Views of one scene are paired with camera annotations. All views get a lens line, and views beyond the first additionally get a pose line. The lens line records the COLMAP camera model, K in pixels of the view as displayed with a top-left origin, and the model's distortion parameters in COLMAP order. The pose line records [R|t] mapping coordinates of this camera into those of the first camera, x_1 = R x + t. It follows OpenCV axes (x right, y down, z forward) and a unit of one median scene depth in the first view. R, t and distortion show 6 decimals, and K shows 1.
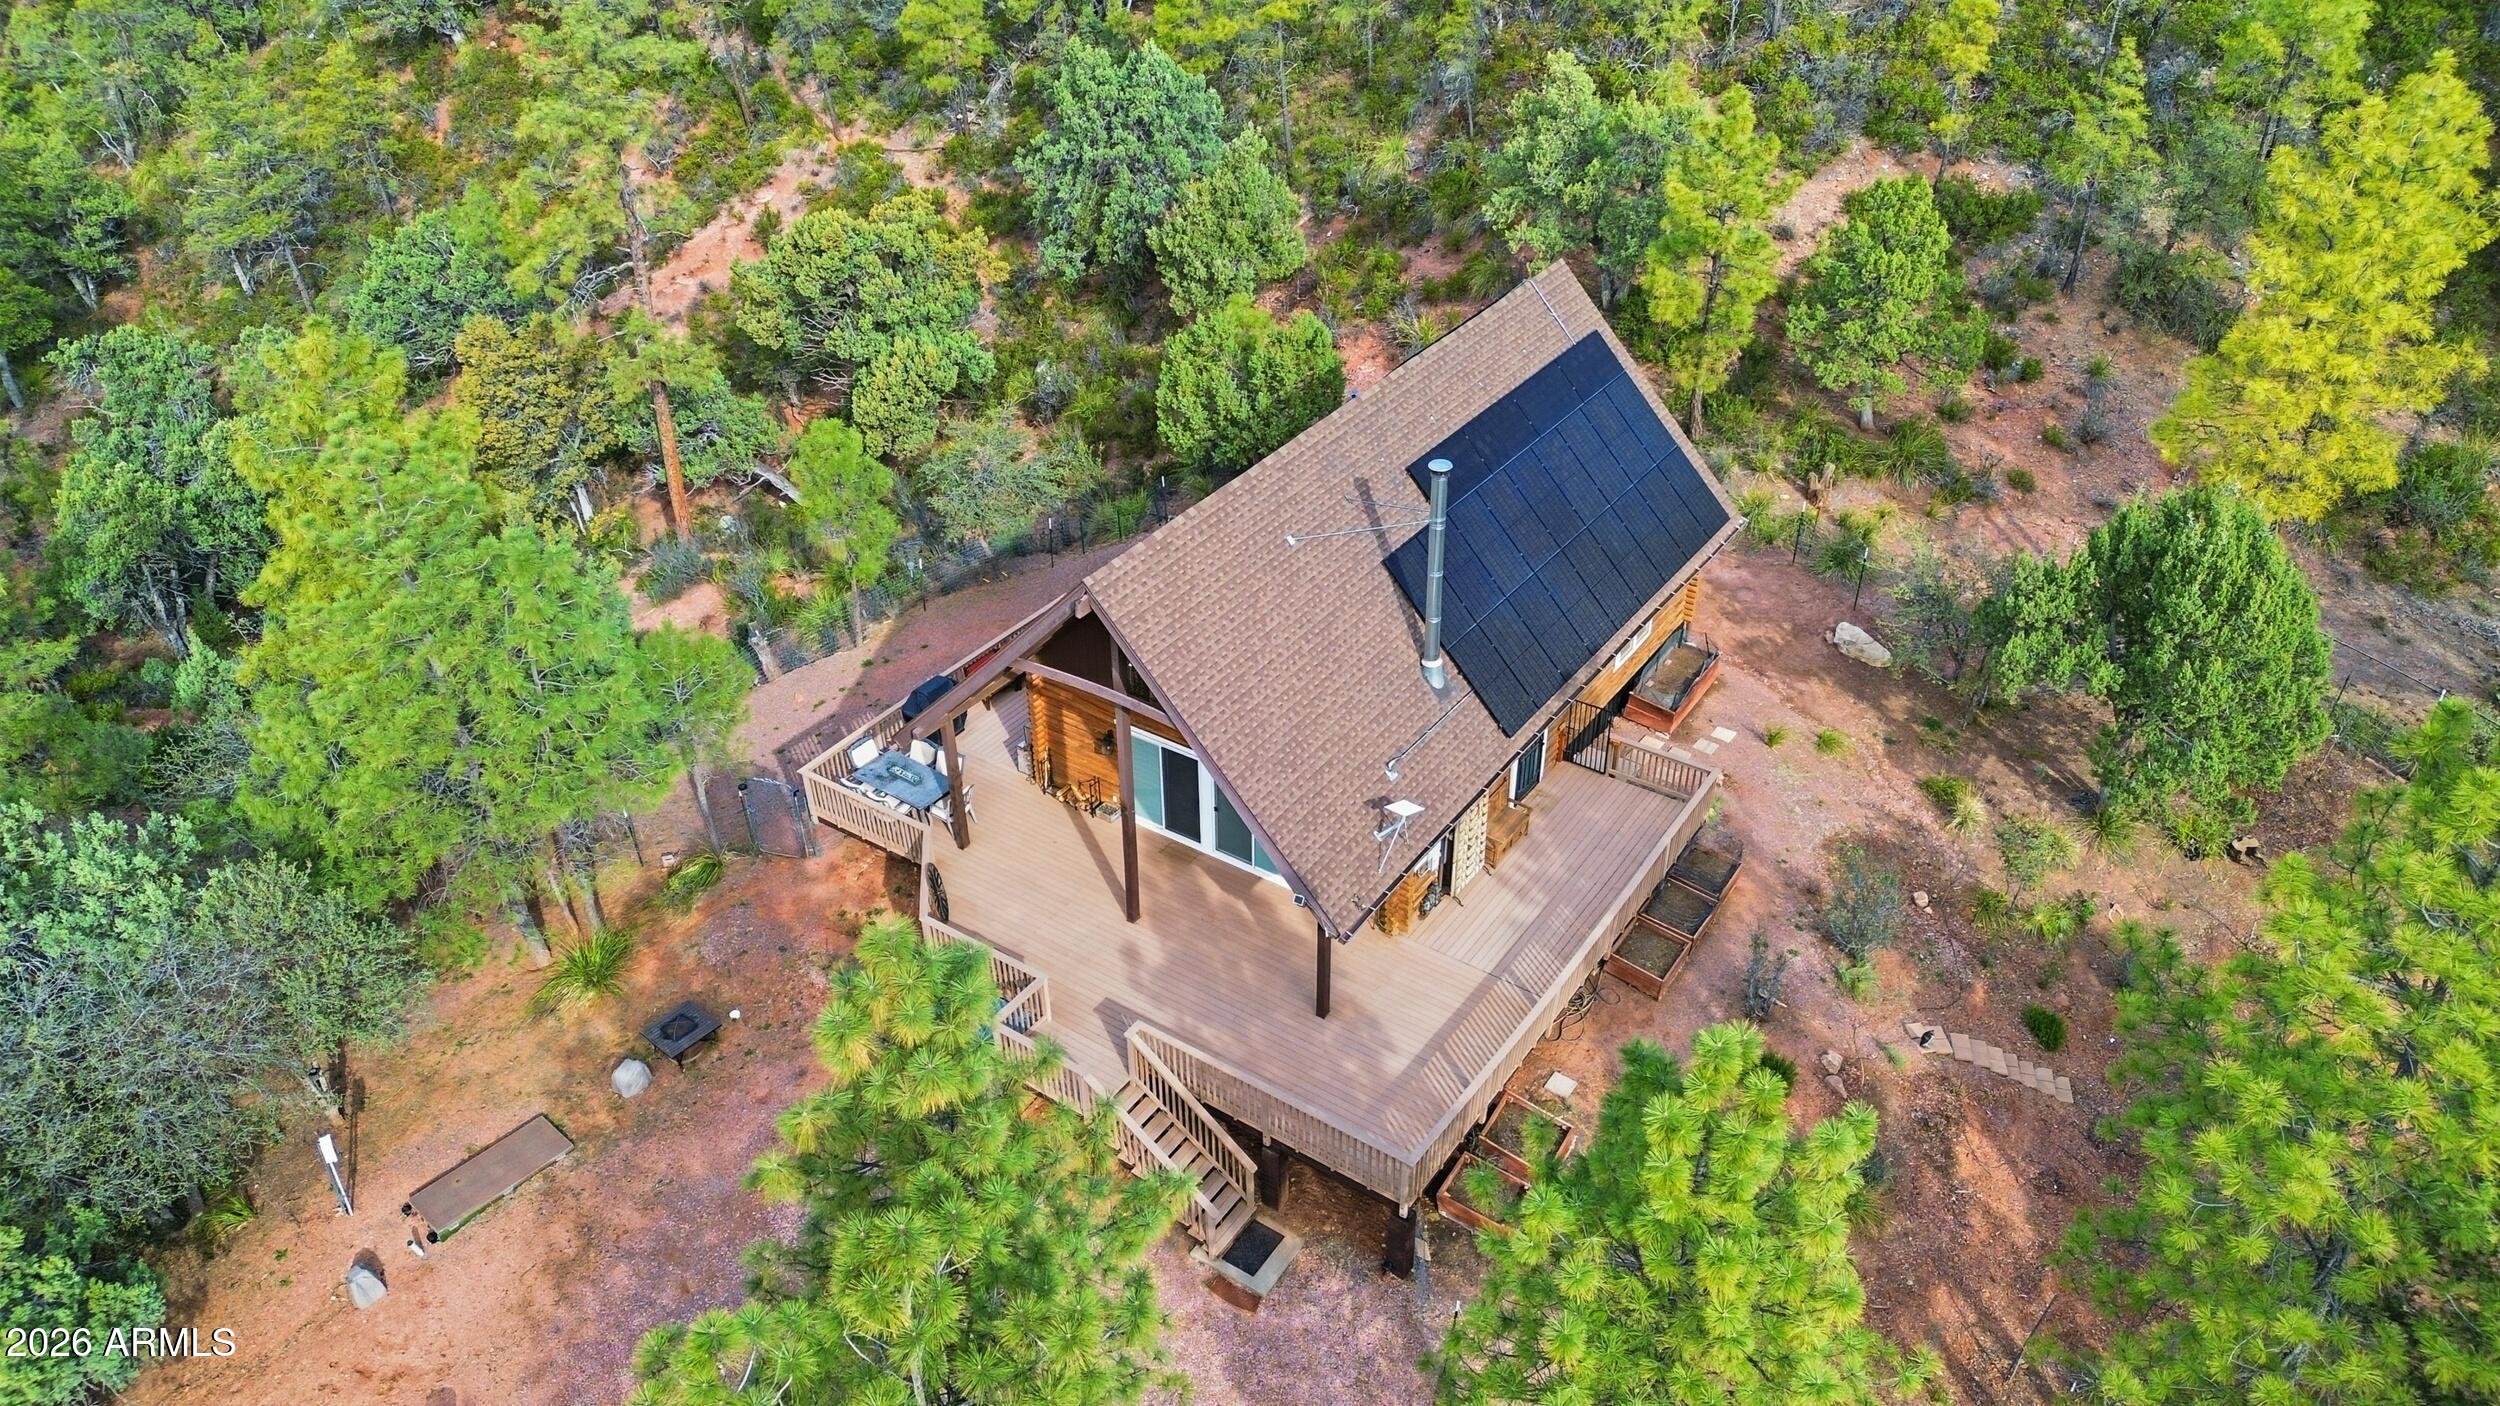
lens RADIAL K [[1743.3, 0, 1247.0], [0, 1743.3, 699.7], [0, 0, 1]] dist [0.038473, -0.024130]
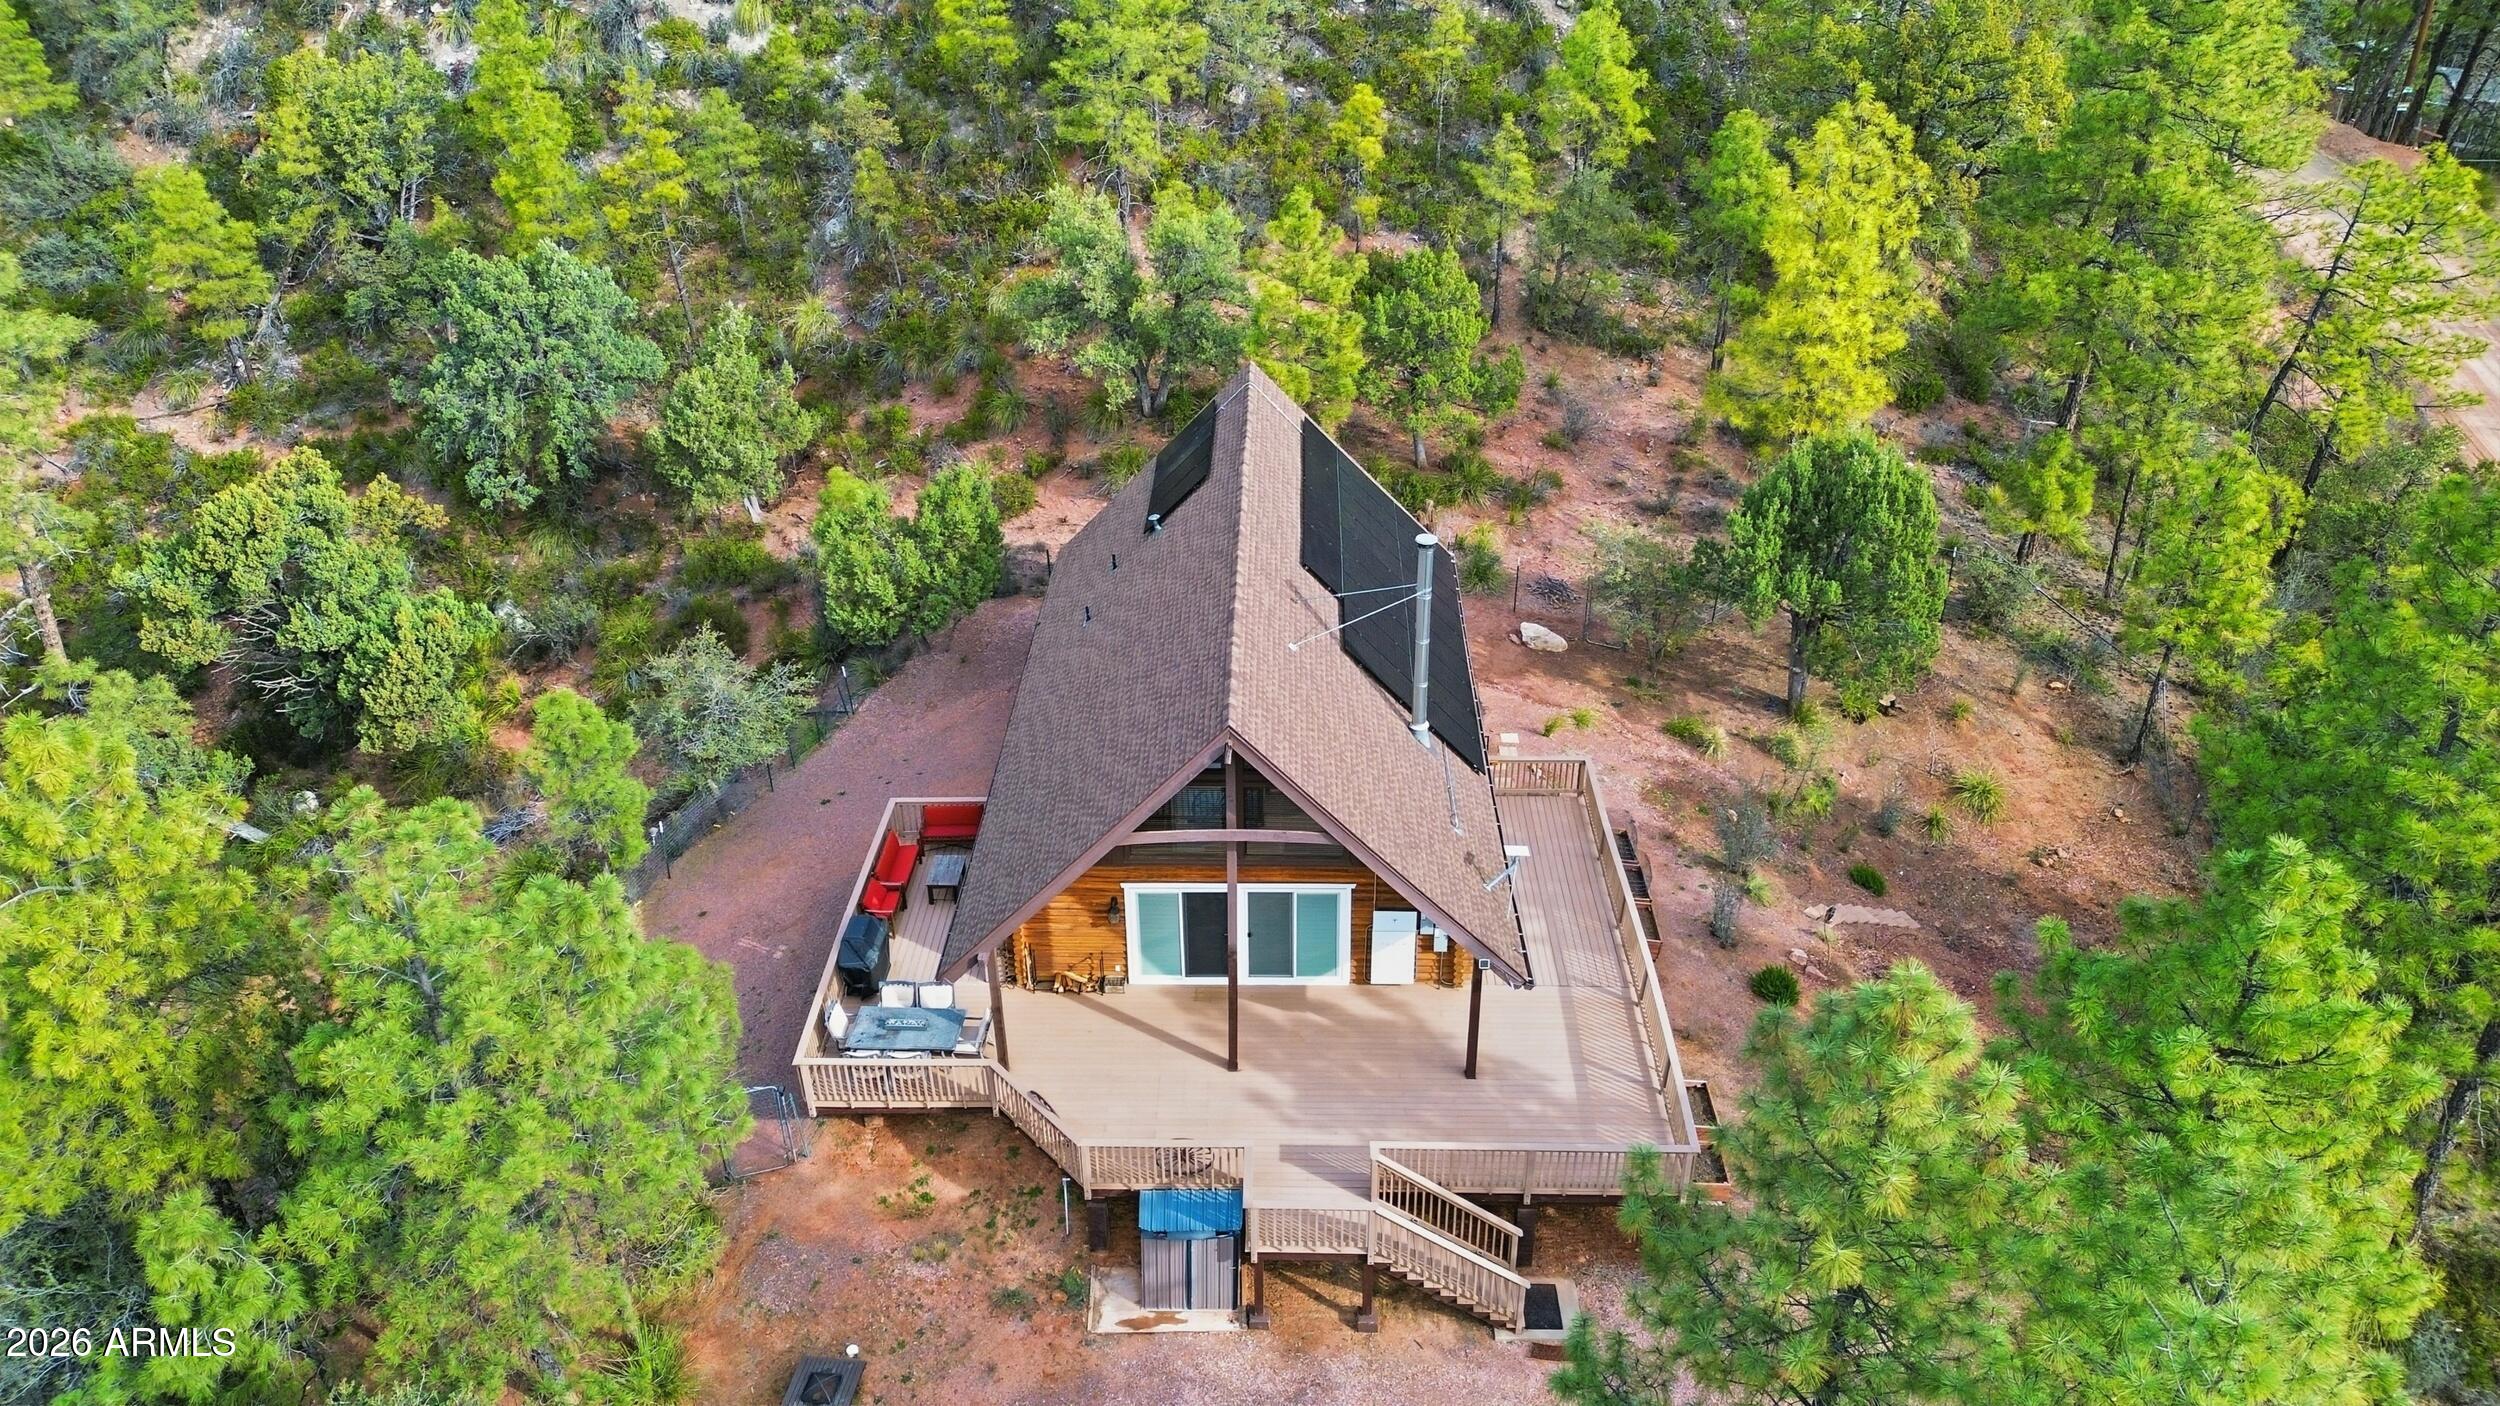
lens RADIAL K [[1743.3, 0, 1238.4], [0, 1743.3, 705.0], [0, 0, 1]] dist [0.038473, -0.024130]
pose [[0.836609, -0.270623, 0.476287, -0.382081], [0.305190, 0.952278, 0.005006, -0.057127], [-0.454912, 0.141170, 0.879276, 0.092445]]
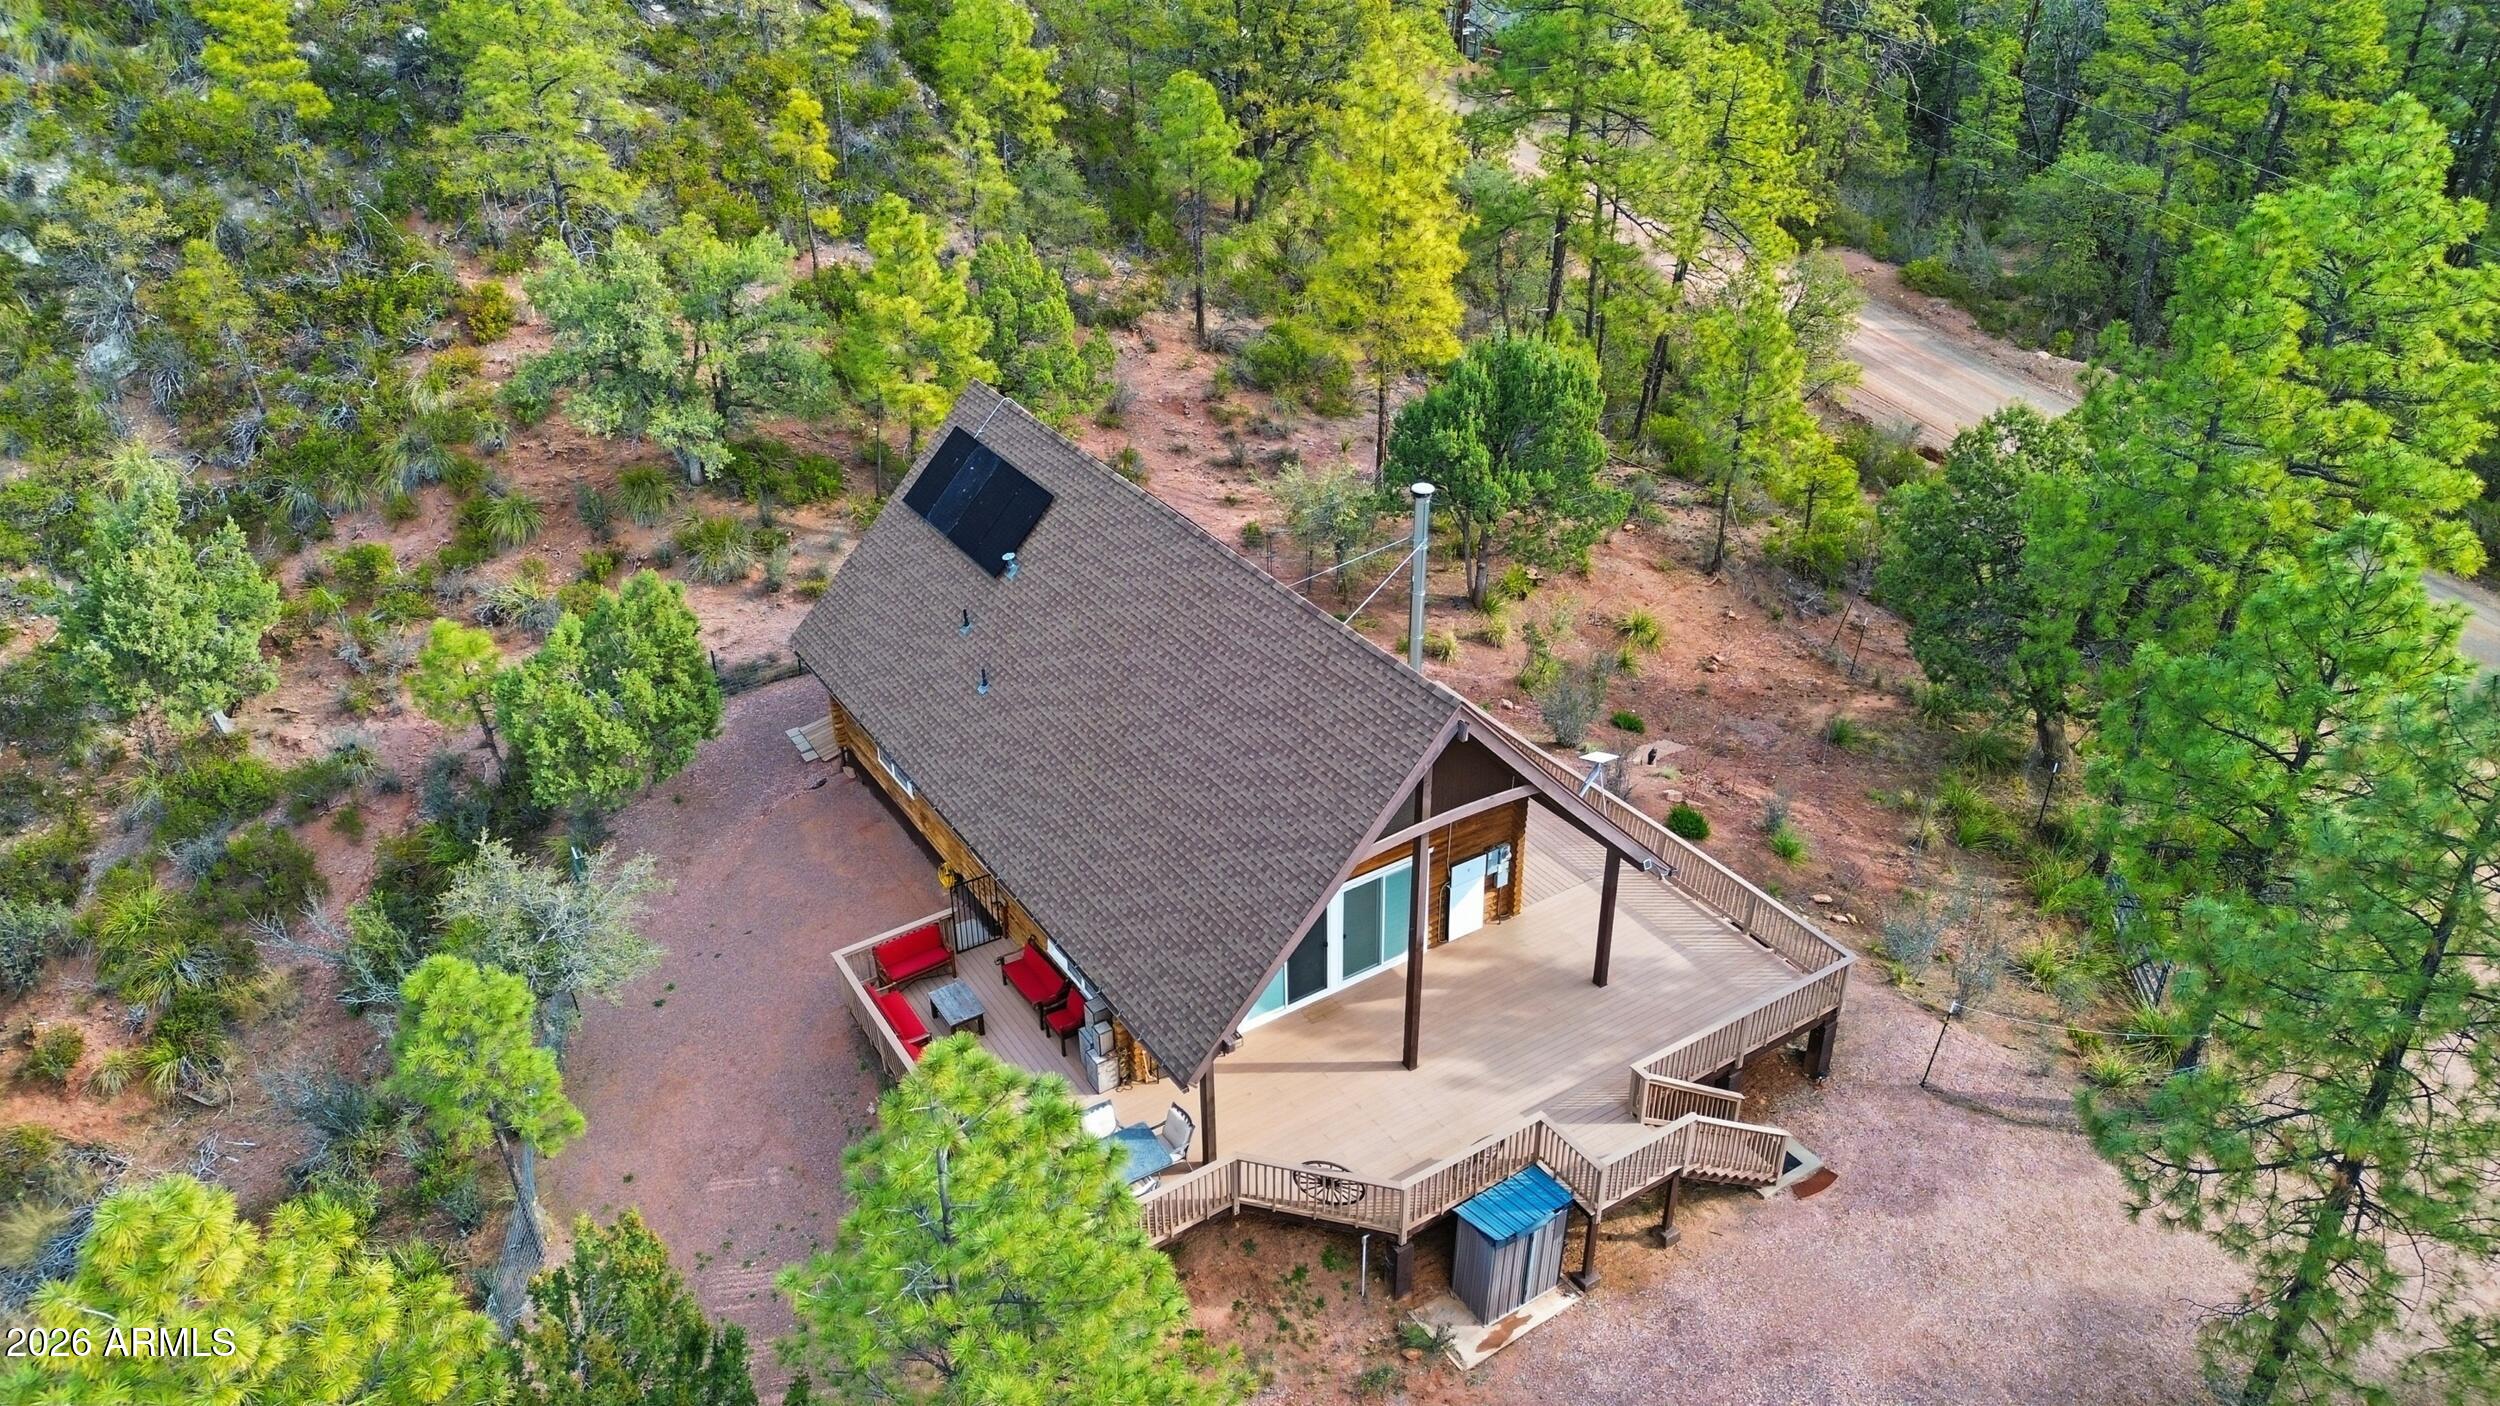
lens RADIAL K [[1743.3, 0, 1246.5], [0, 1743.3, 713.0], [0, 0, 1]] dist [0.038473, -0.024130]
pose [[0.383390, -0.458089, 0.801977, -0.615179], [0.521293, 0.824122, 0.221531, -0.227561], [-0.762408, 0.333132, 0.554758, 0.393461]]
